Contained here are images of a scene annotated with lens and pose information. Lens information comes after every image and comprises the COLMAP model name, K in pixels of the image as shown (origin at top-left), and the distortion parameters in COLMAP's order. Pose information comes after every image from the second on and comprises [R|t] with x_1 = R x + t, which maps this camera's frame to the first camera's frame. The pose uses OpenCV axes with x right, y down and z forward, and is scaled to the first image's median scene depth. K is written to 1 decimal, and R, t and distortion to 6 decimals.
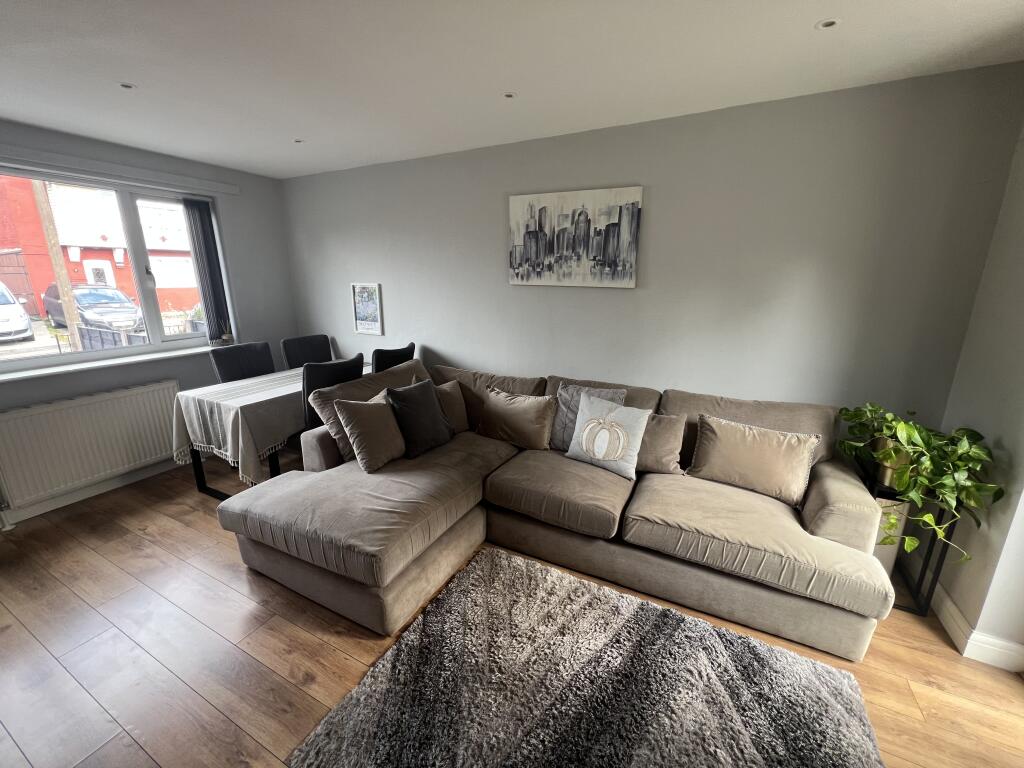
lens RADIAL K [[413.2, 0, 512.0], [0, 413.2, 384.0], [0, 0, 1]] dist [-0.000009, 0.000260]
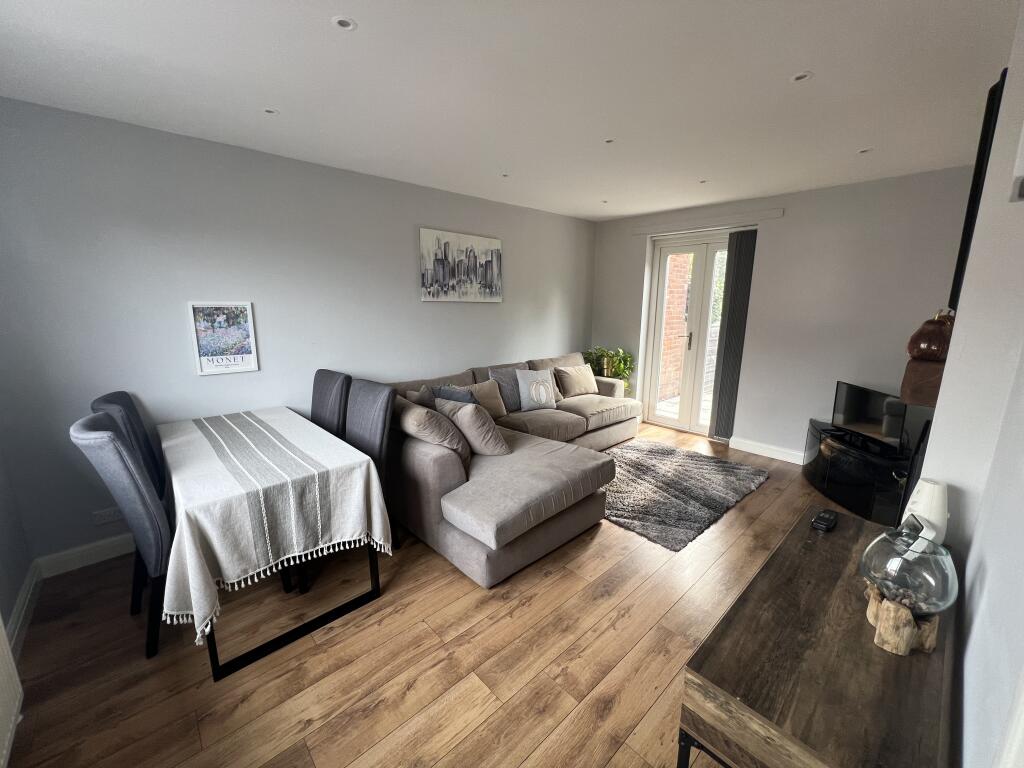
lens RADIAL K [[413.2, 0, 512.0], [0, 413.2, 384.0], [0, 0, 1]] dist [-0.000009, 0.000260]
pose [[0.337258, -0.187365, 0.922579, -1.139371], [0.236596, 0.965410, 0.109573, -0.089170], [-0.911197, 0.181324, 0.369922, 0.411154]]
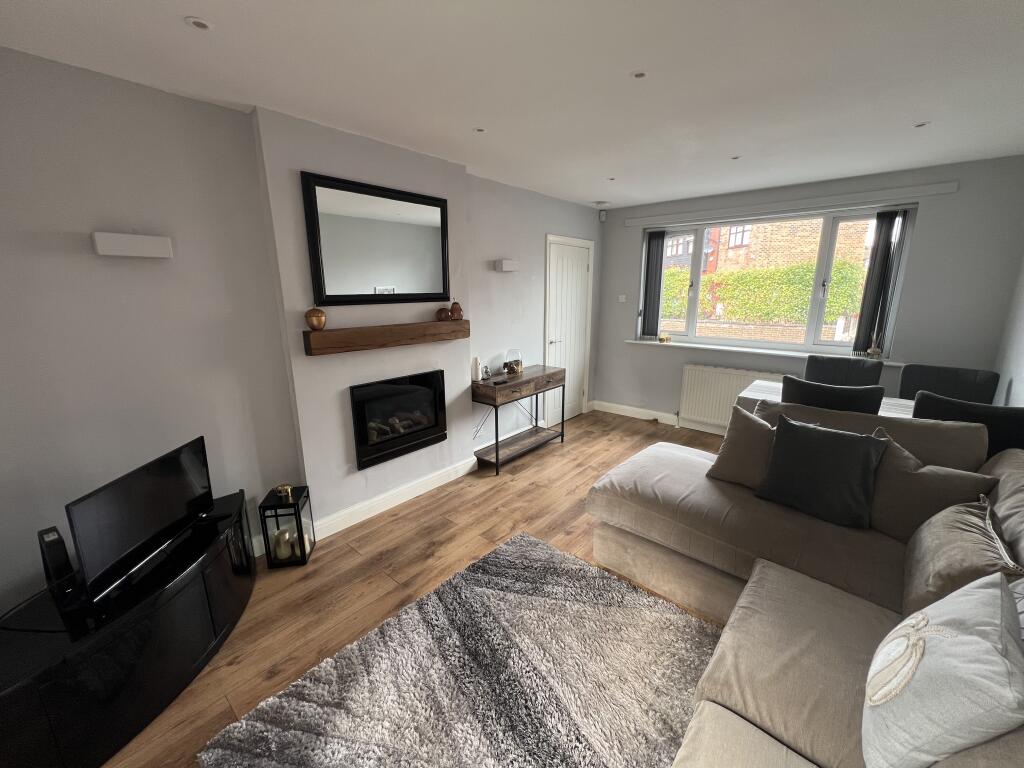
lens RADIAL K [[413.2, 0, 512.0], [0, 413.2, 384.0], [0, 0, 1]] dist [-0.000009, 0.000260]
pose [[-0.229791, 0.223423, -0.947248, 0.568554], [-0.246619, 0.928159, 0.278748, -0.136884], [0.941475, 0.297663, -0.158182, 0.510185]]
